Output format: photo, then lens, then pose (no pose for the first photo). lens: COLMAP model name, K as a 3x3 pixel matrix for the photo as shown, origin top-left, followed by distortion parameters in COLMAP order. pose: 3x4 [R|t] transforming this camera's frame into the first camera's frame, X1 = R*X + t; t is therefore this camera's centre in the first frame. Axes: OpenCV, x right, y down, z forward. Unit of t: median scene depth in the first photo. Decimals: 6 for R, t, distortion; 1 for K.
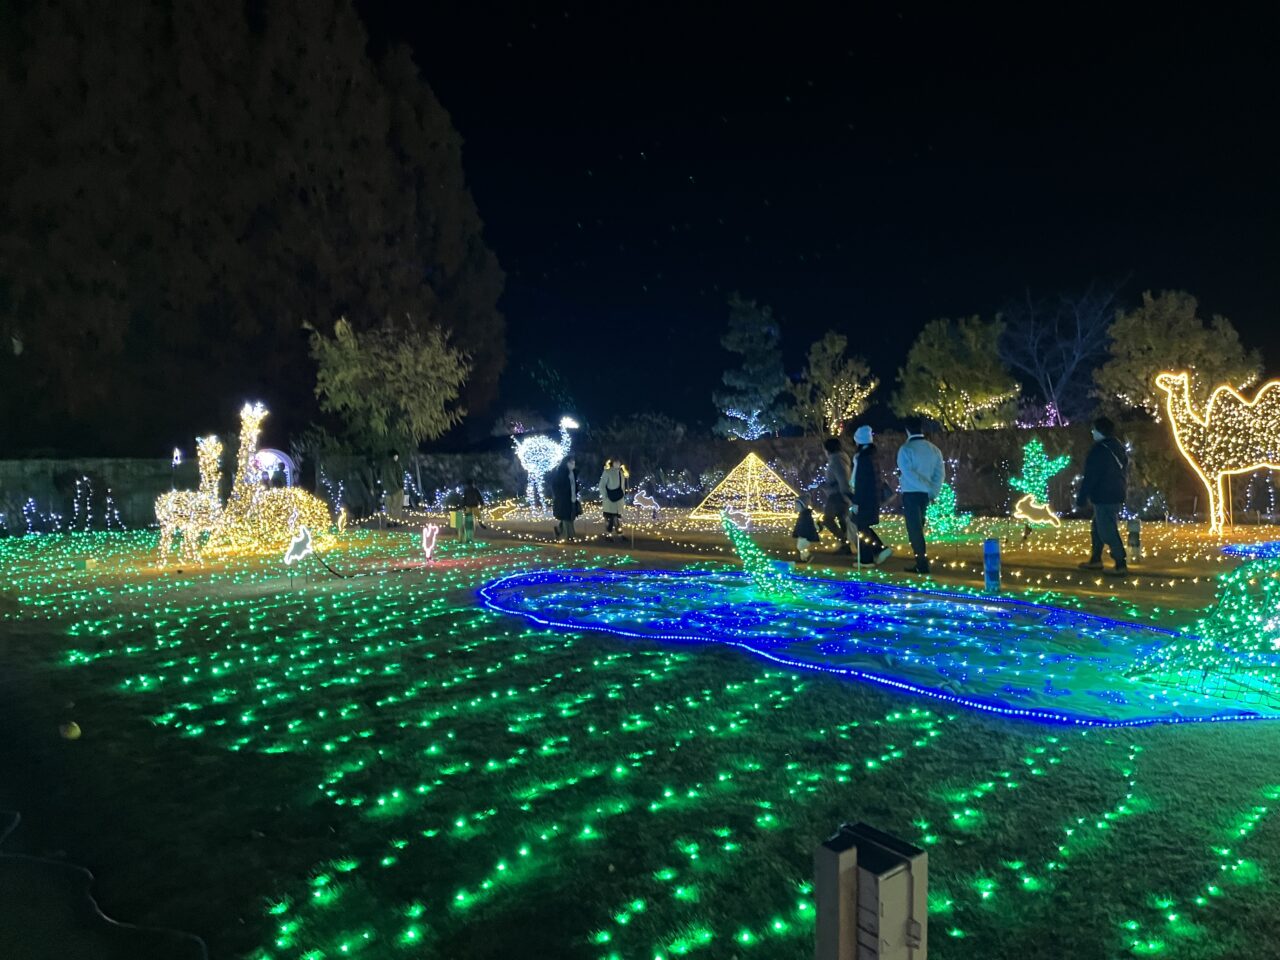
lens RADIAL K [[964.4, 0, 638.5], [0, 964.4, 477.5], [0, 0, 1]] dist [0.000197, -0.004943]
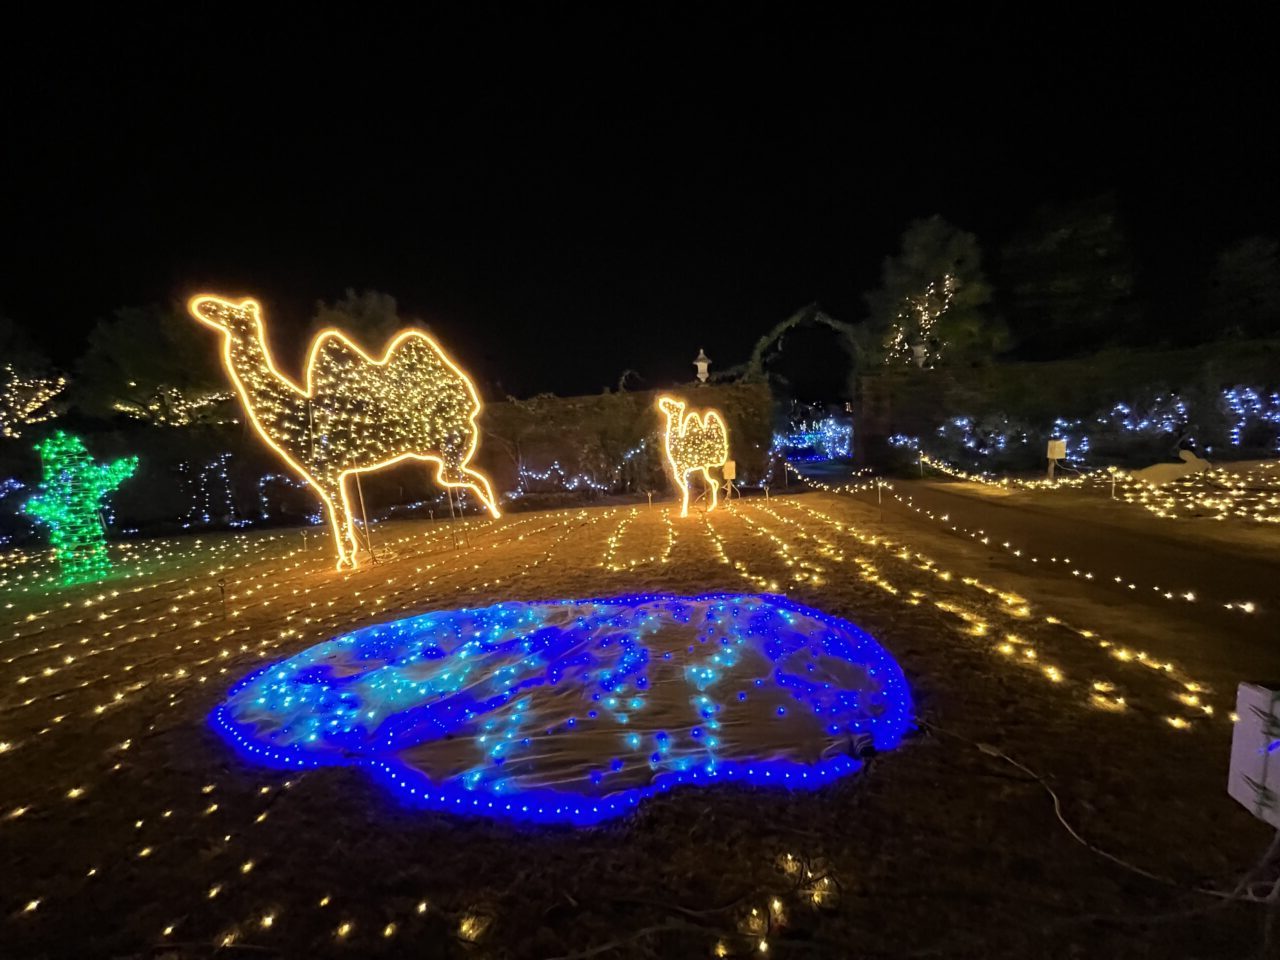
lens RADIAL K [[514.6, 0, 638.3], [0, 514.6, 479.2], [0, 0, 1]] dist [-0.000530, -0.000034]
pose [[0.669372, -0.097992, 0.736436, 0.487722], [0.069199, 0.995177, 0.069524, -0.010339], [-0.739698, 0.004423, 0.672925, 0.636636]]
